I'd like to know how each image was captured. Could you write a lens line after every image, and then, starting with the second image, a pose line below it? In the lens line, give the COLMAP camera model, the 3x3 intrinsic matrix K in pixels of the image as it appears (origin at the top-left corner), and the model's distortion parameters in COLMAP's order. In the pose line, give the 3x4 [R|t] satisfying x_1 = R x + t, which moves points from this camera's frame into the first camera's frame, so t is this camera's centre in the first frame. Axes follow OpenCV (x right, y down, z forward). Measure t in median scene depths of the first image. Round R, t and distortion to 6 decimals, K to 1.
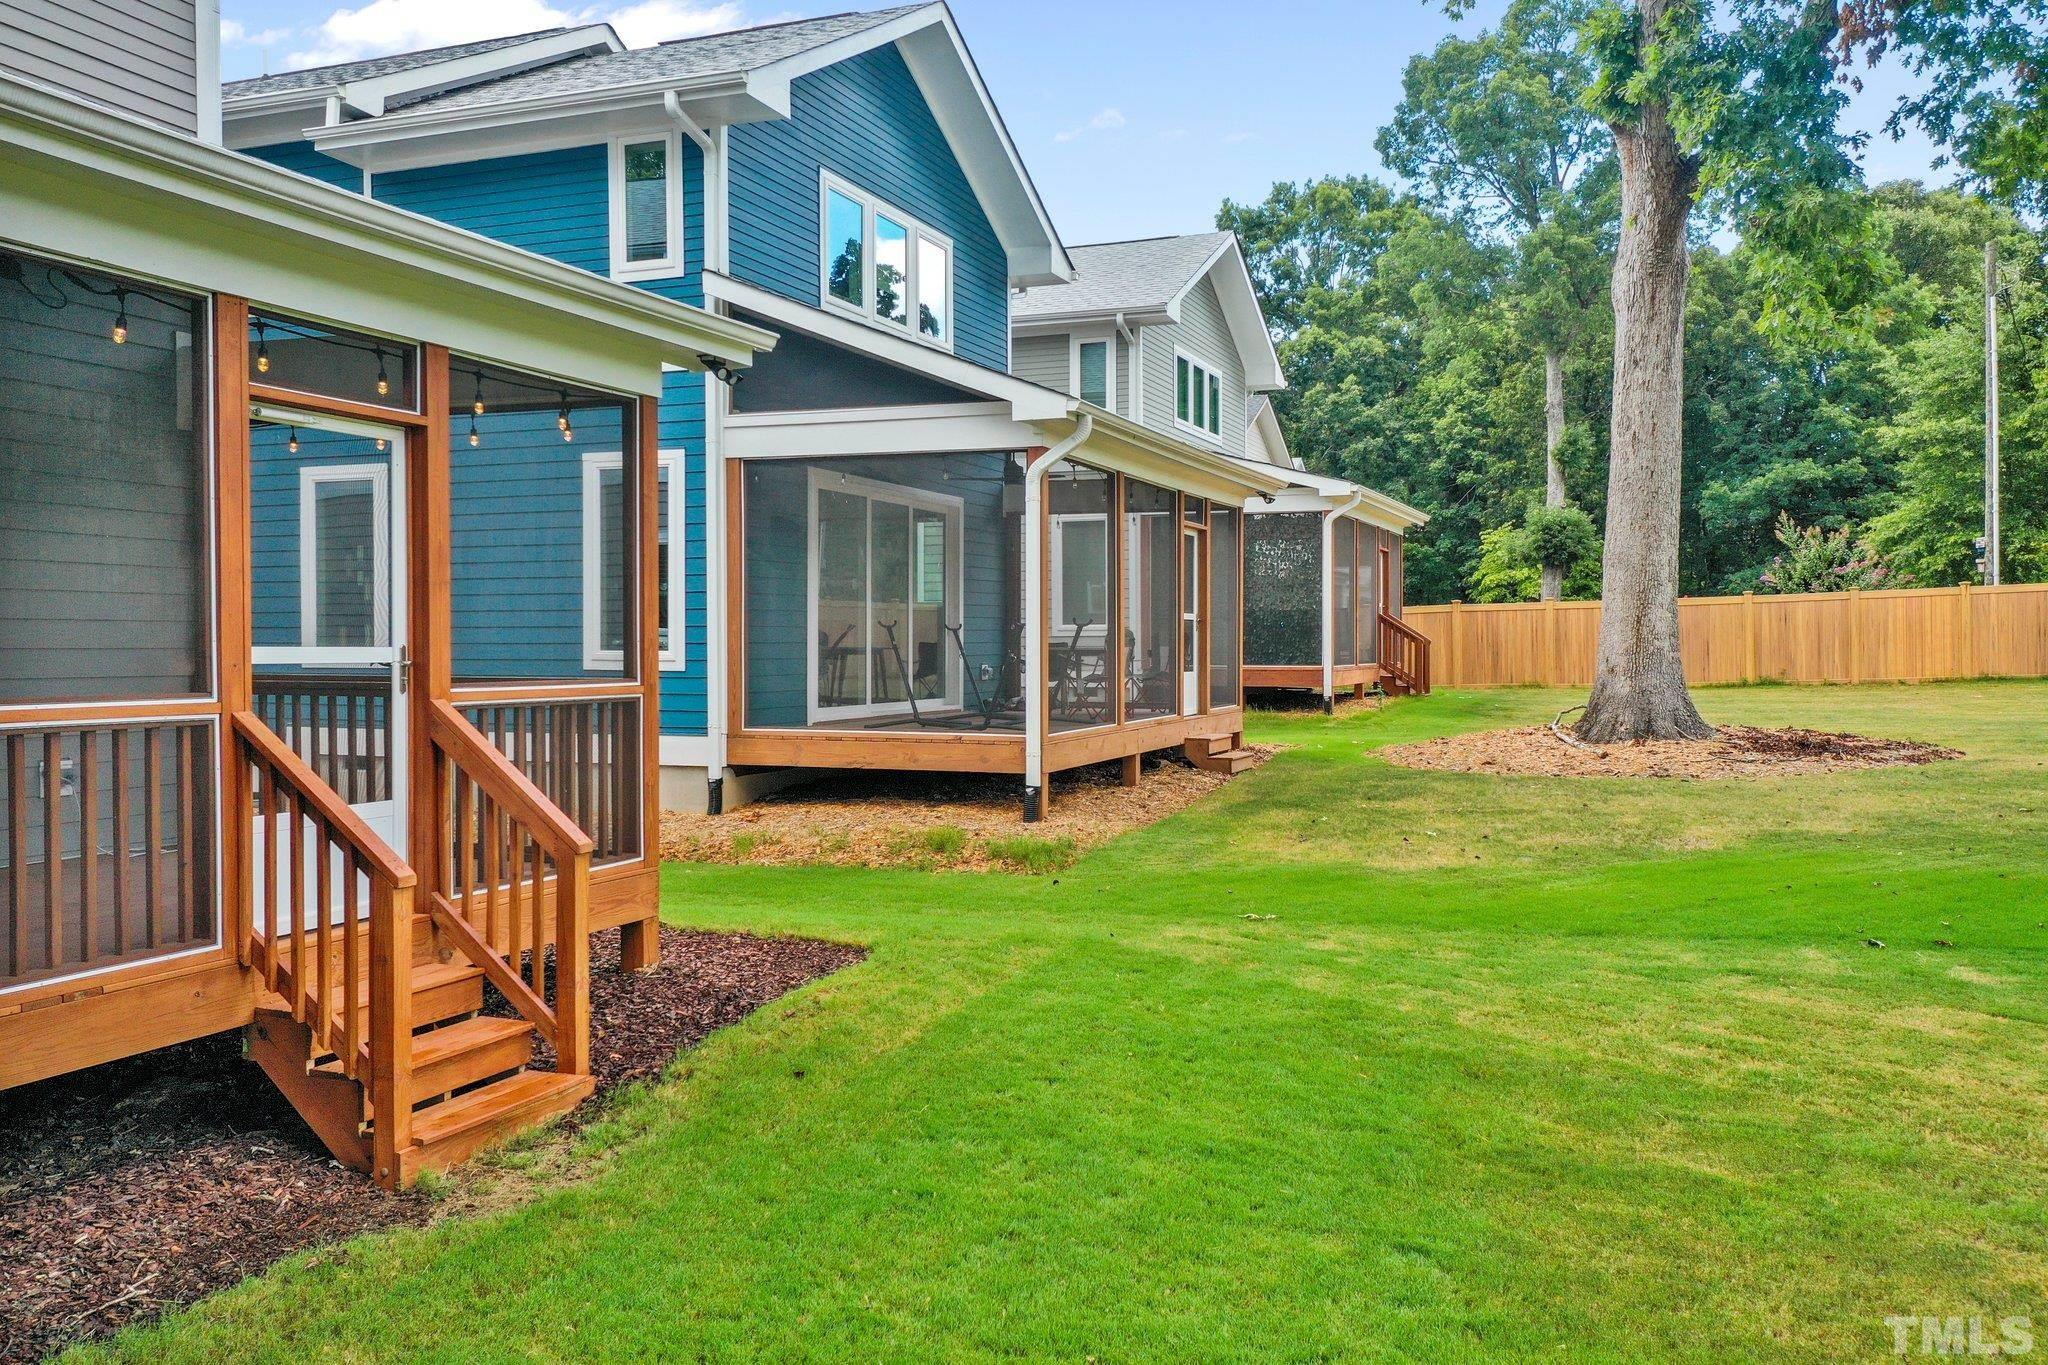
lens RADIAL K [[1646.7, 0, 1024.0], [0, 1646.7, 682.5], [0, 0, 1]] dist [0.014890, 0.000586]
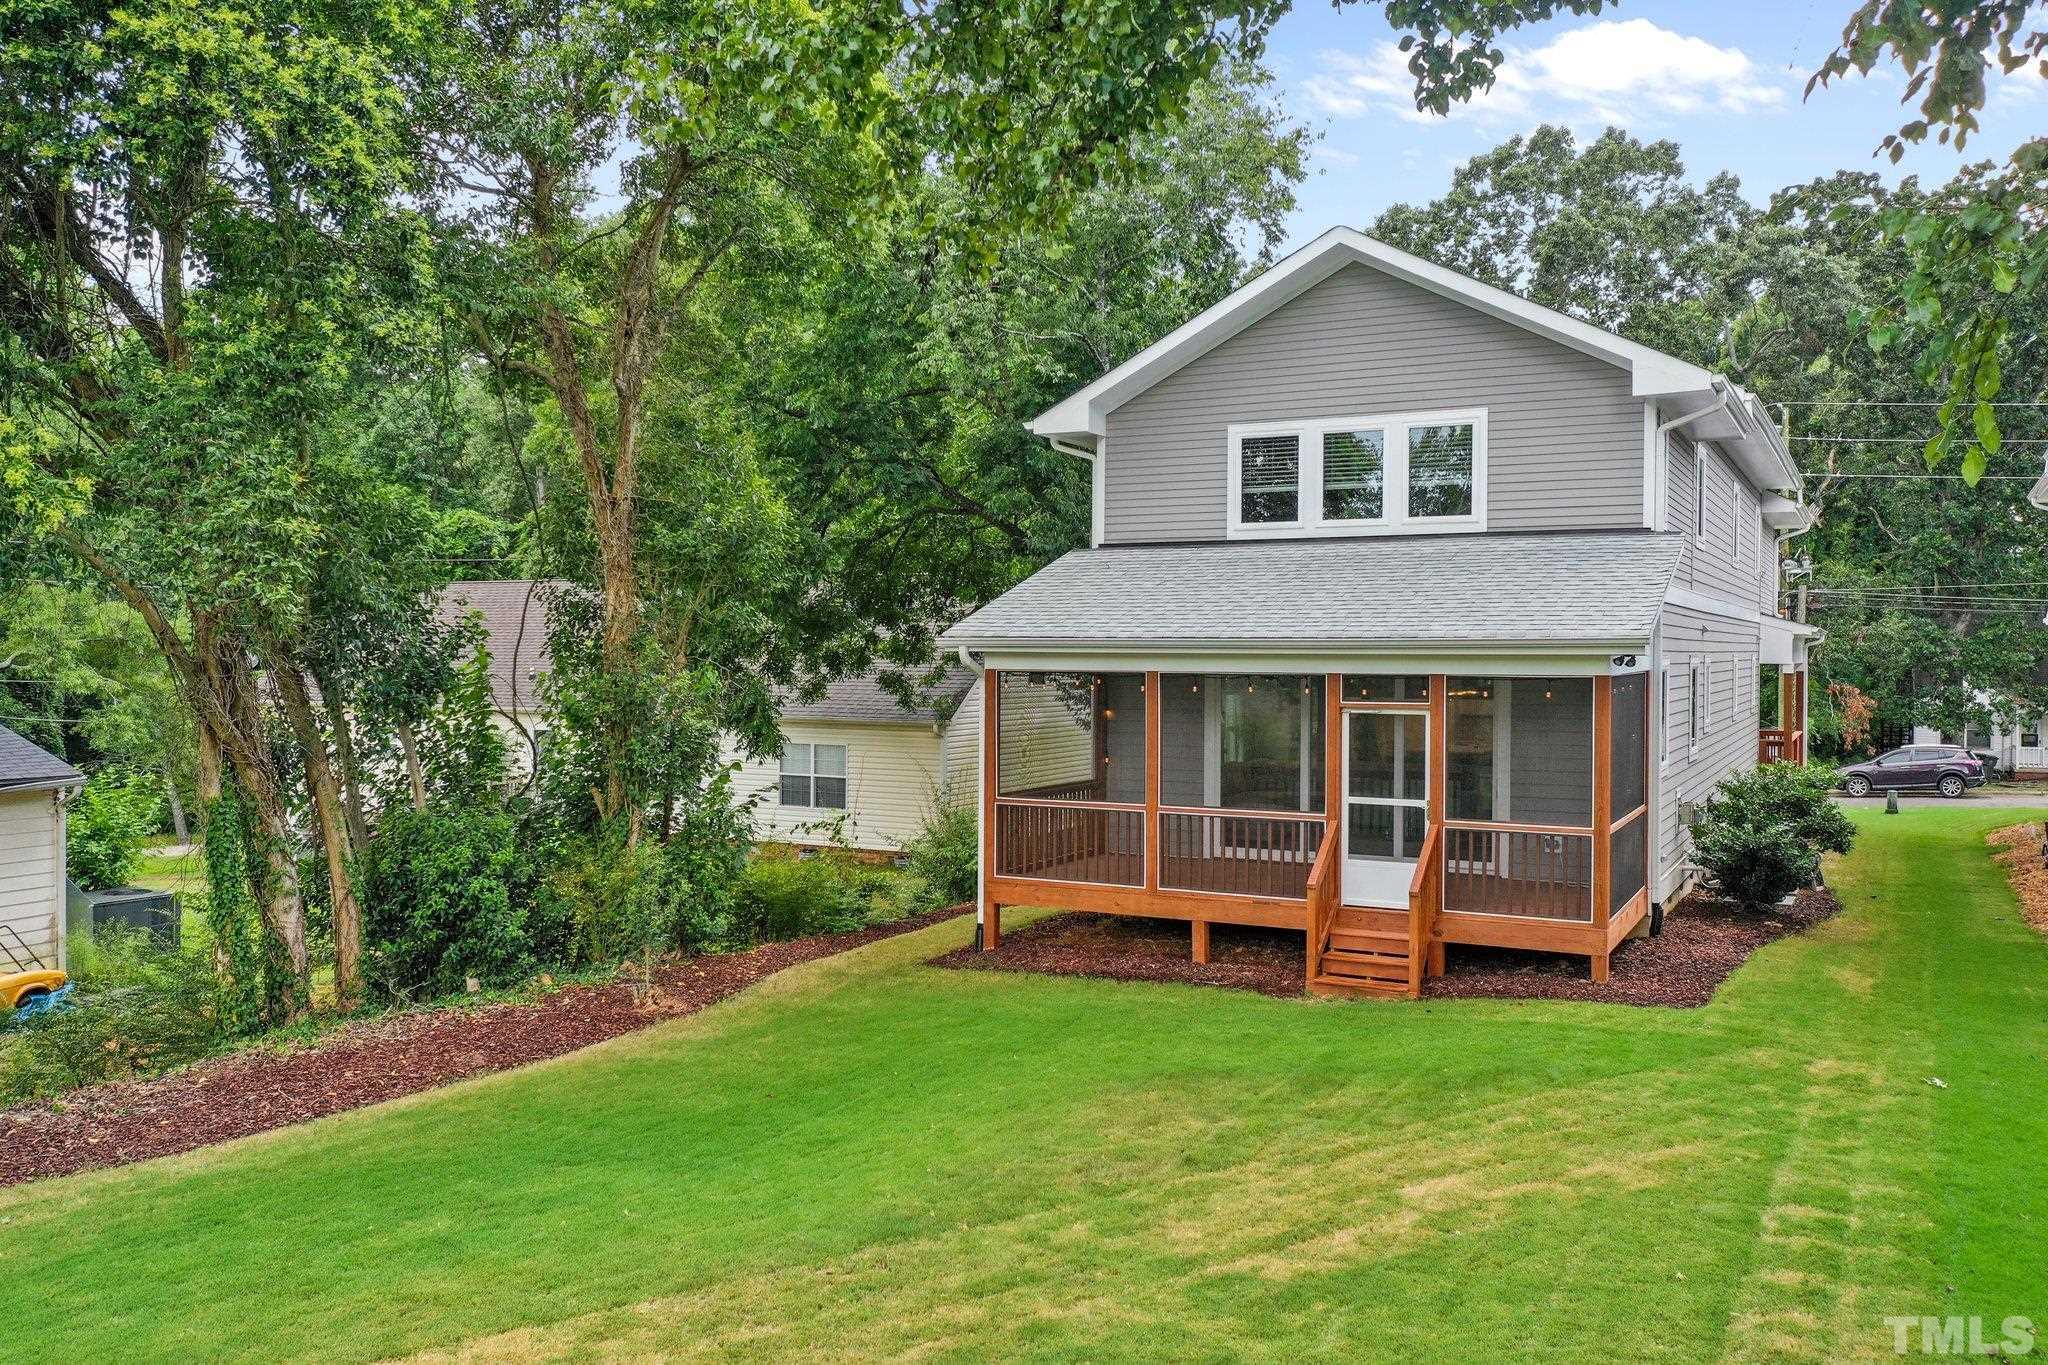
lens RADIAL K [[1630.0, 0, 1024.0], [0, 1630.0, 682.5], [0, 0, 1]] dist [0.008670, 0.011356]
pose [[-0.107300, 0.015162, -0.994111, 1.011796], [-0.026838, 0.999475, 0.018141, -0.109329], [0.993864, 0.028627, -0.106837, 0.333049]]
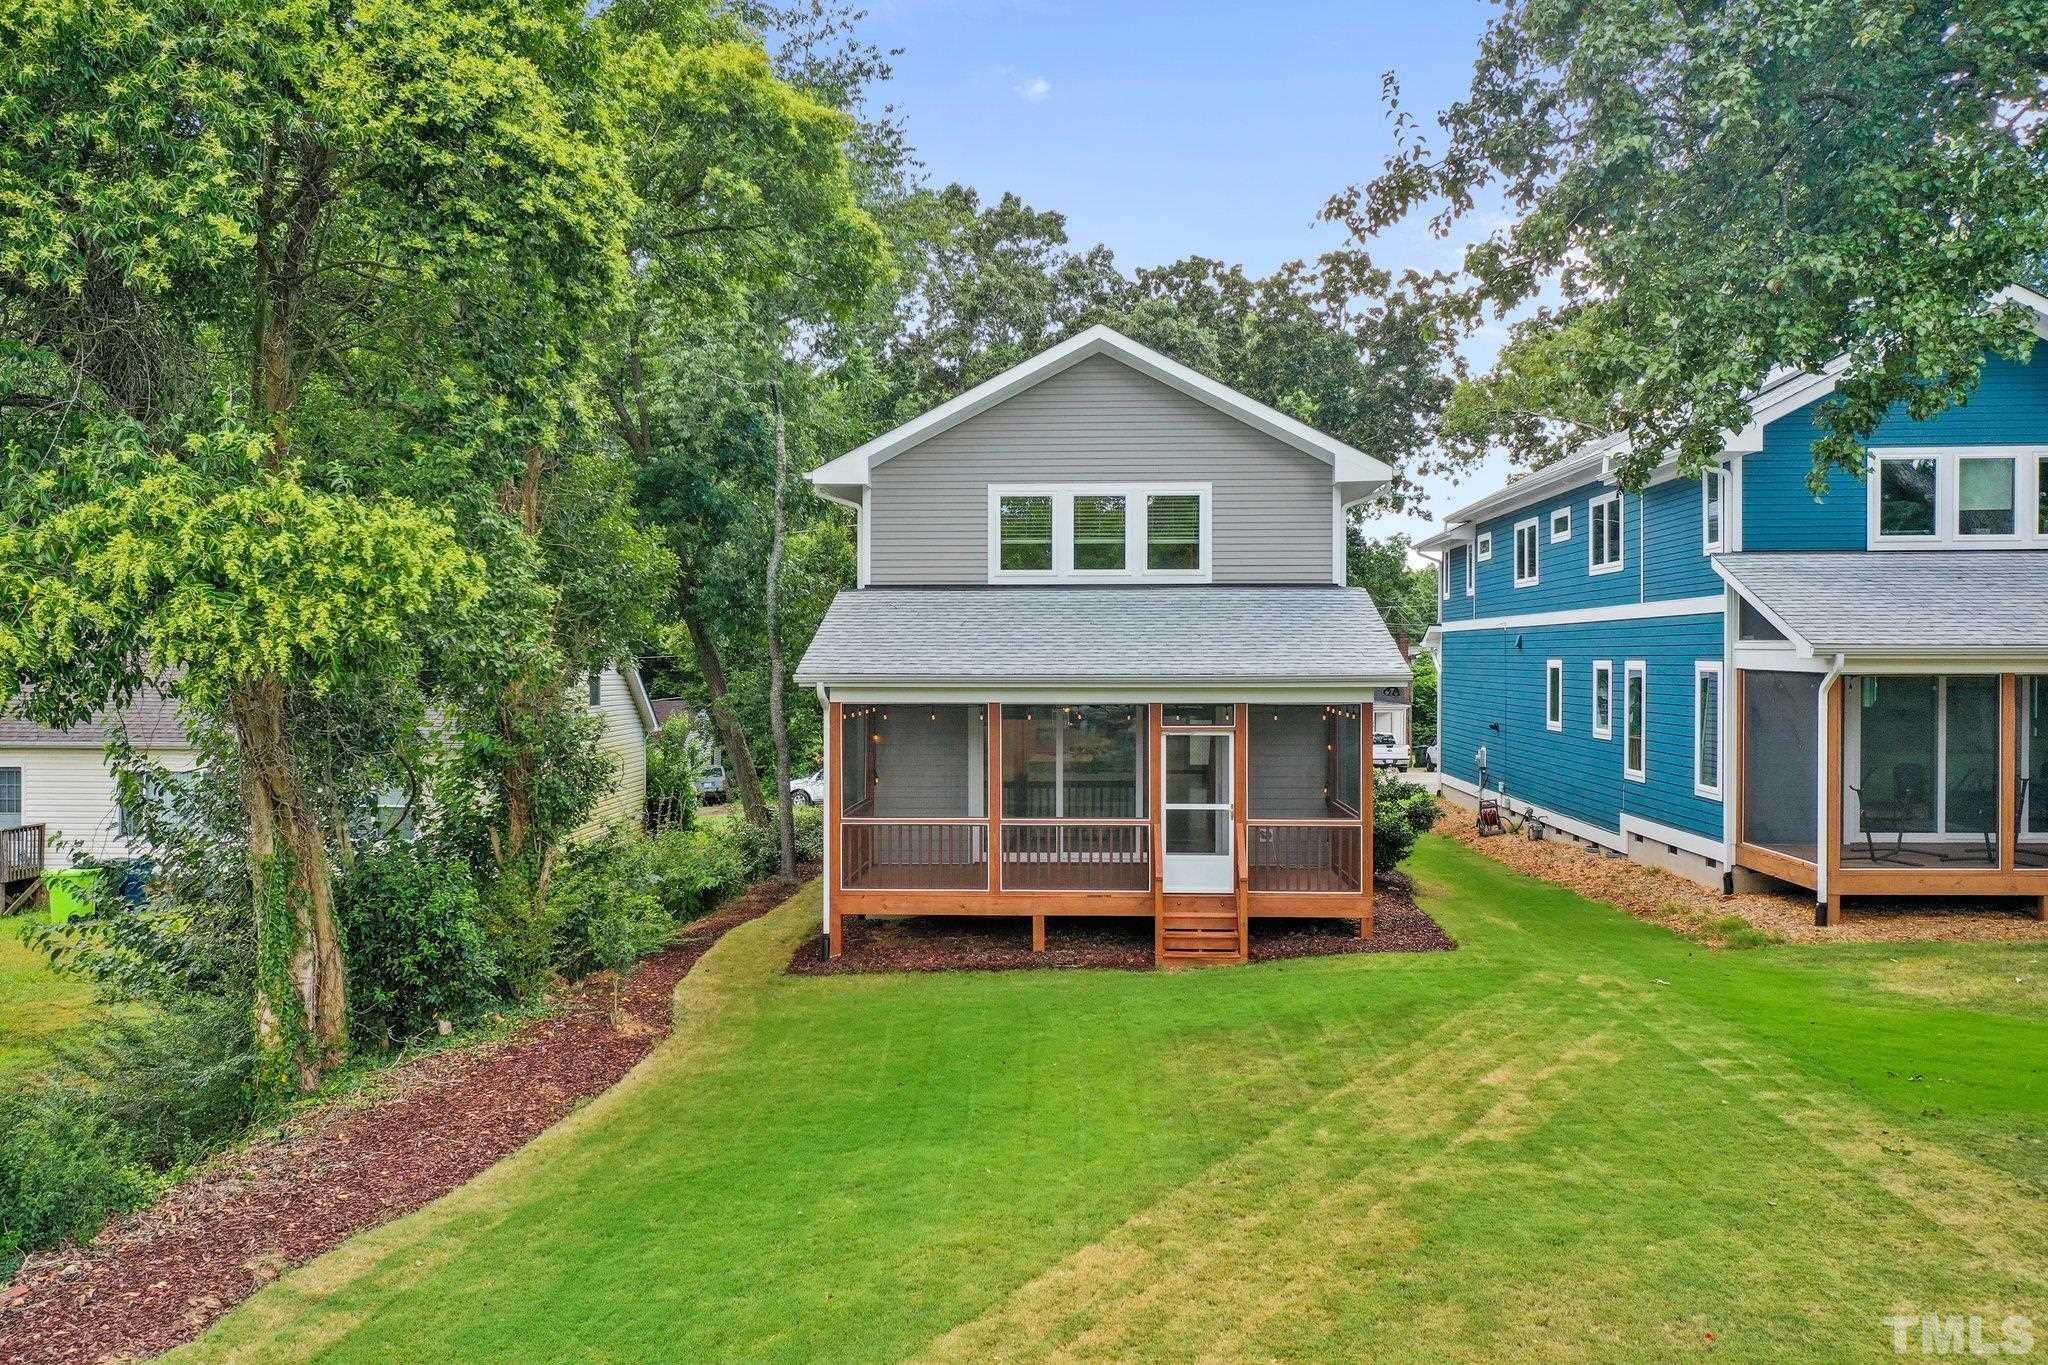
lens RADIAL K [[1646.7, 0, 1024.0], [0, 1646.7, 682.5], [0, 0, 1]] dist [0.014890, 0.000586]
pose [[0.324376, 0.009868, -0.945877, 1.148649], [-0.019195, 0.999808, 0.003848, -0.122077], [0.945733, 0.016907, 0.324503, -0.159490]]
